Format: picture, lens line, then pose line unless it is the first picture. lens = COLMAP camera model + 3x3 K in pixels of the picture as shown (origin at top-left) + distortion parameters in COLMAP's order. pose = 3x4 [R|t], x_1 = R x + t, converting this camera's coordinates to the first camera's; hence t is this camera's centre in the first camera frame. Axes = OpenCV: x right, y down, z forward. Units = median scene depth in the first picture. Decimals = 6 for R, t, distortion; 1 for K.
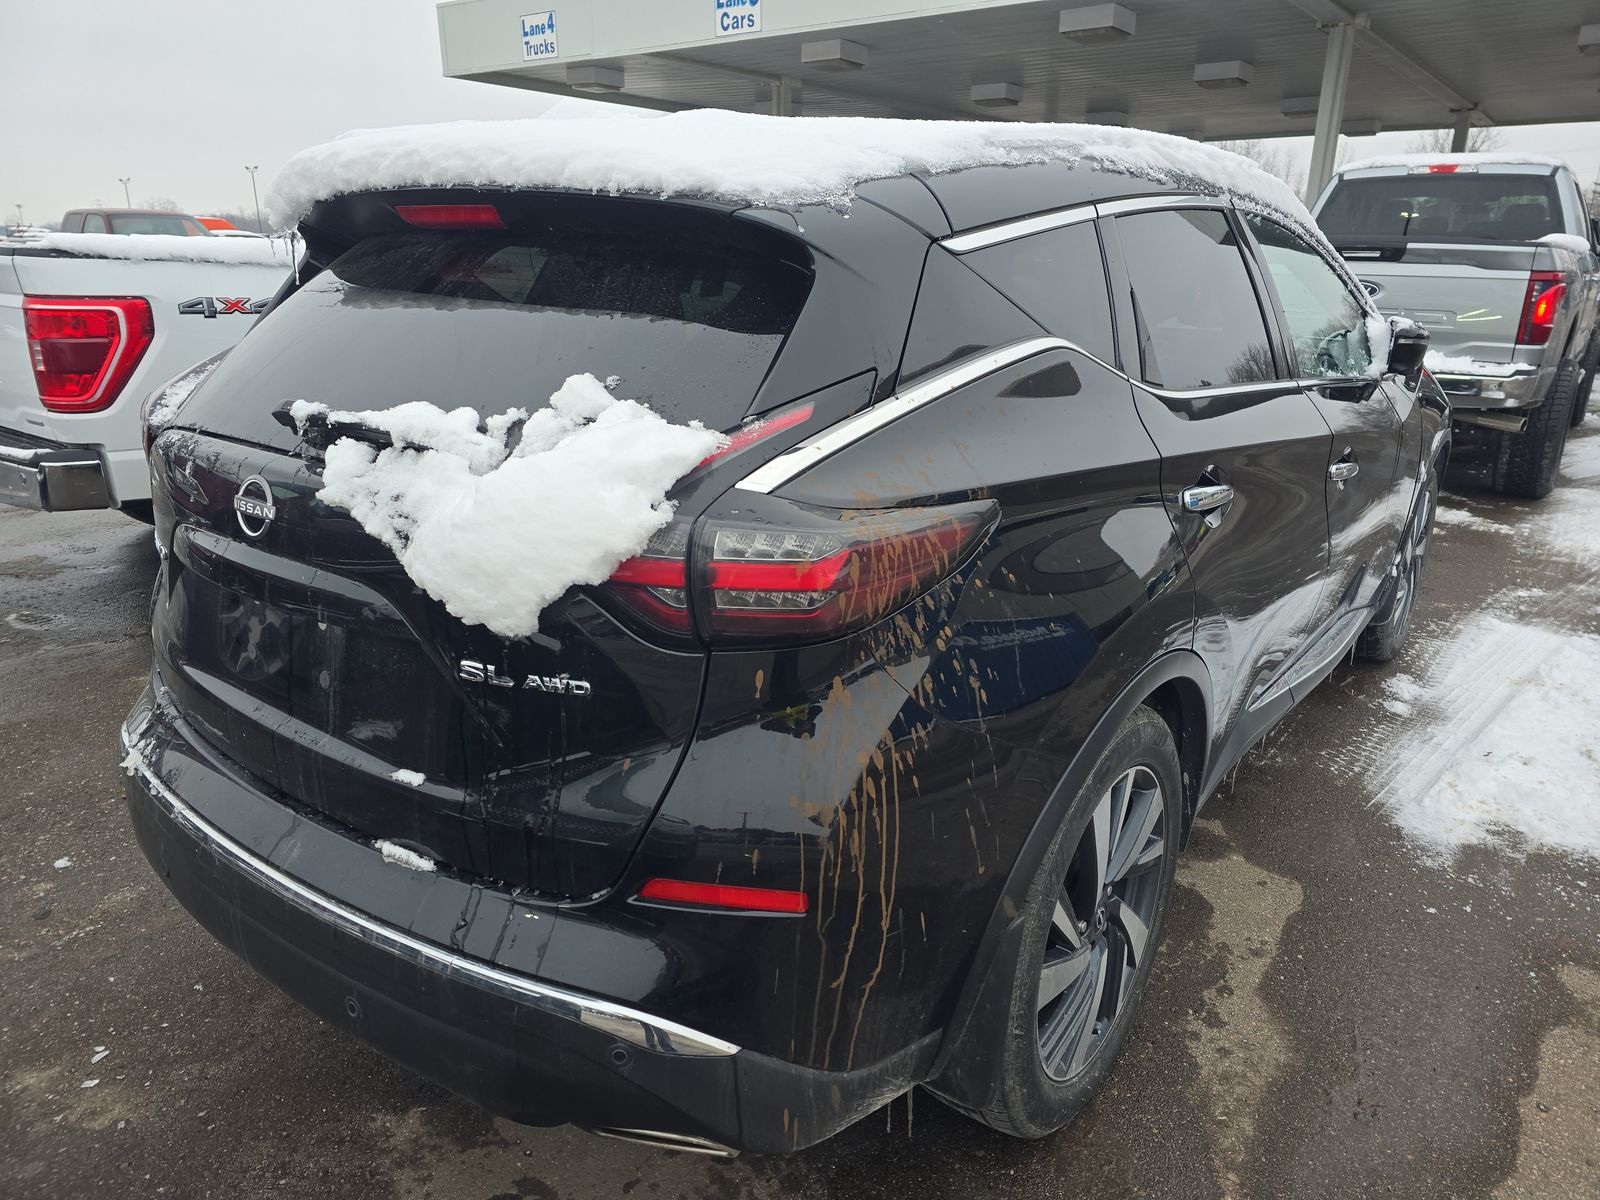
lens RADIAL K [[1072.6, 0, 803.5], [0, 1072.6, 600.9], [0, 0, 1]] dist [0.059358, -0.042852]
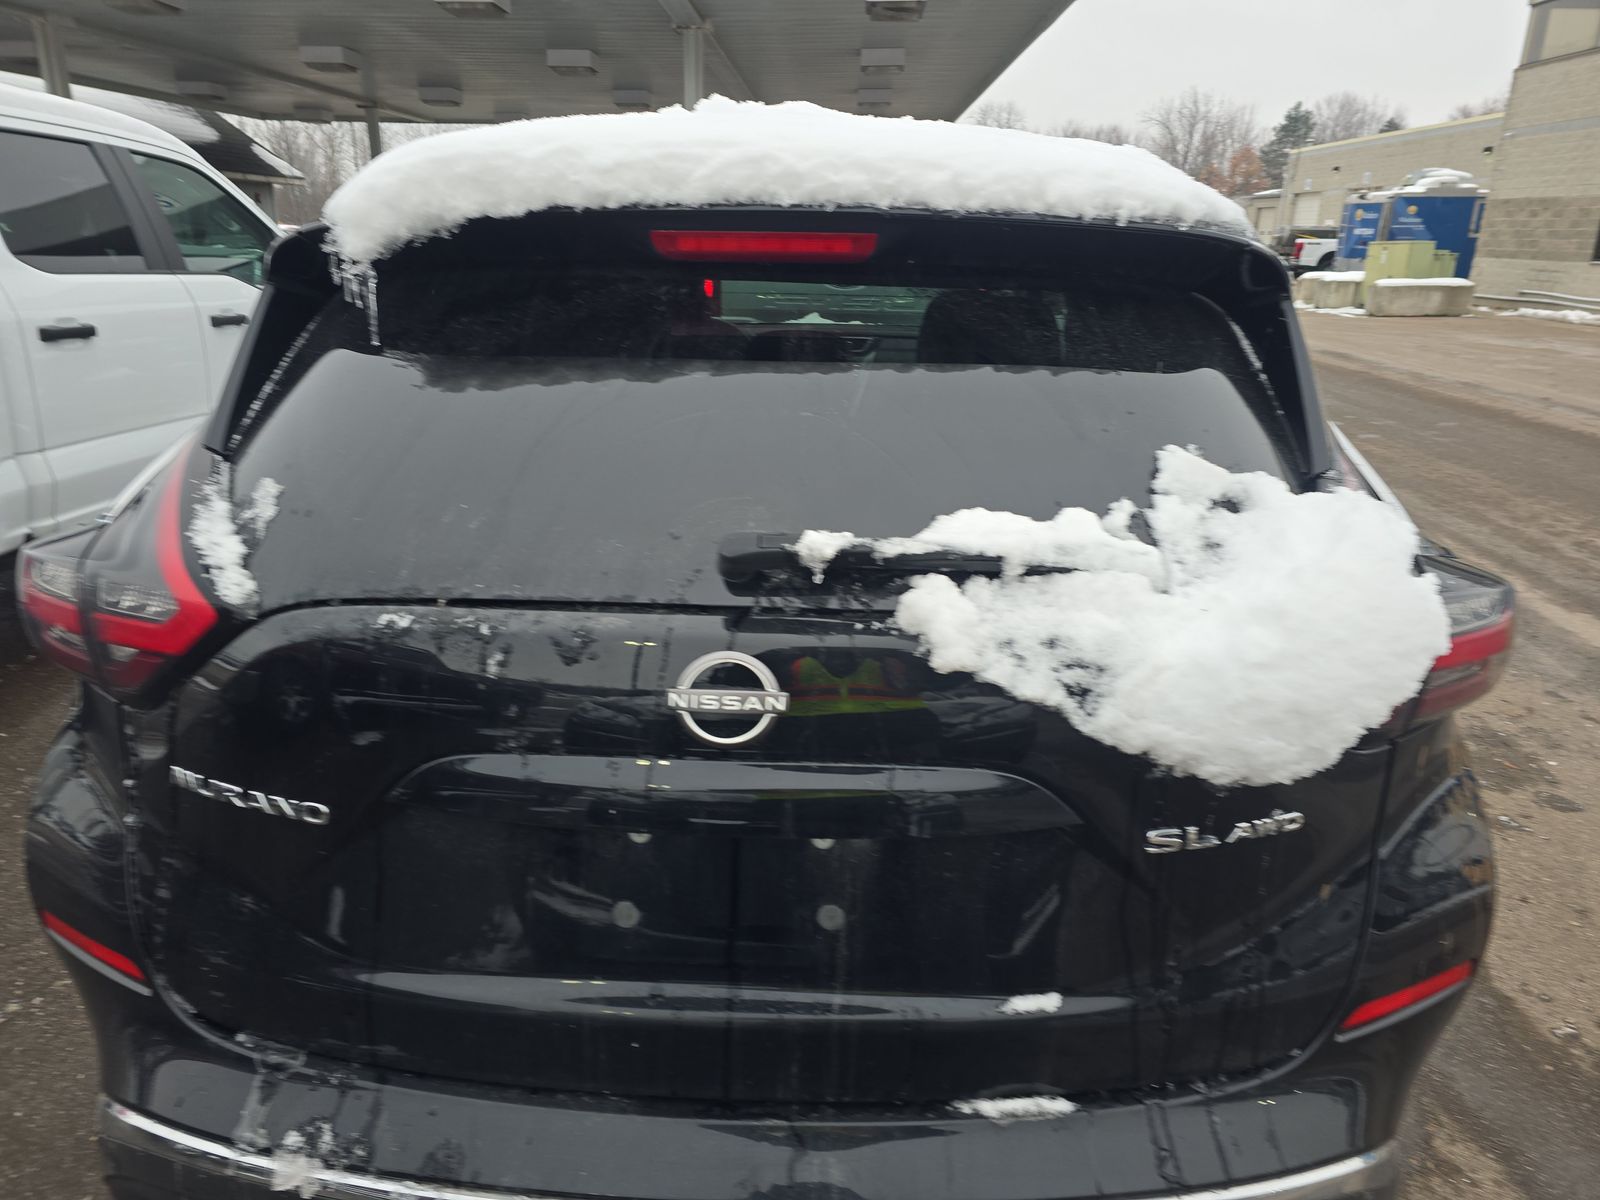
lens RADIAL K [[1072.6, 0, 801.9], [0, 1072.6, 605.1], [0, 0, 1]] dist [0.059358, -0.042852]
pose [[0.815720, -0.189903, 0.546386, -0.828425], [0.178284, 0.981129, 0.074836, -0.187629], [-0.550287, 0.036367, 0.834183, 0.437058]]
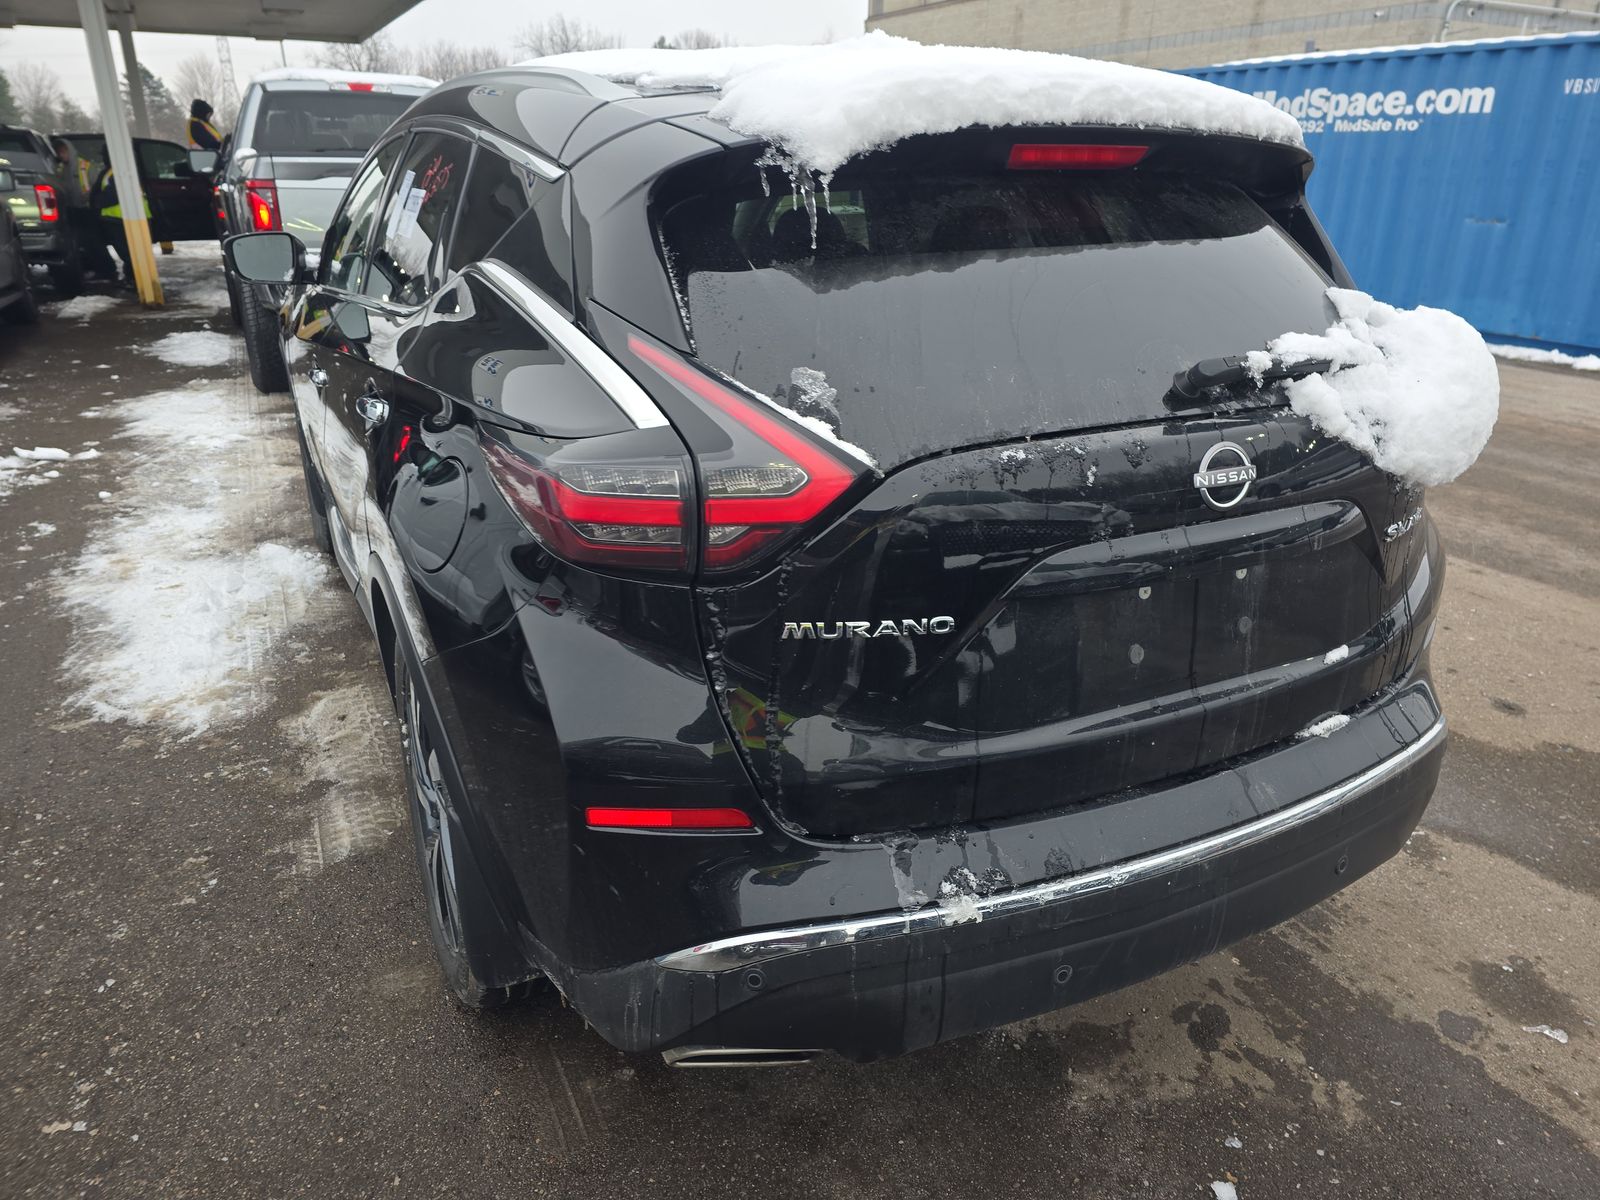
lens RADIAL K [[1072.6, 0, 802.7], [0, 1072.6, 598.5], [0, 0, 1]] dist [0.059358, -0.042852]
pose [[0.421466, -0.341951, 0.839902, -1.510593], [0.279843, 0.930022, 0.238216, -0.319921], [-0.862586, 0.134641, 0.487665, 0.884401]]
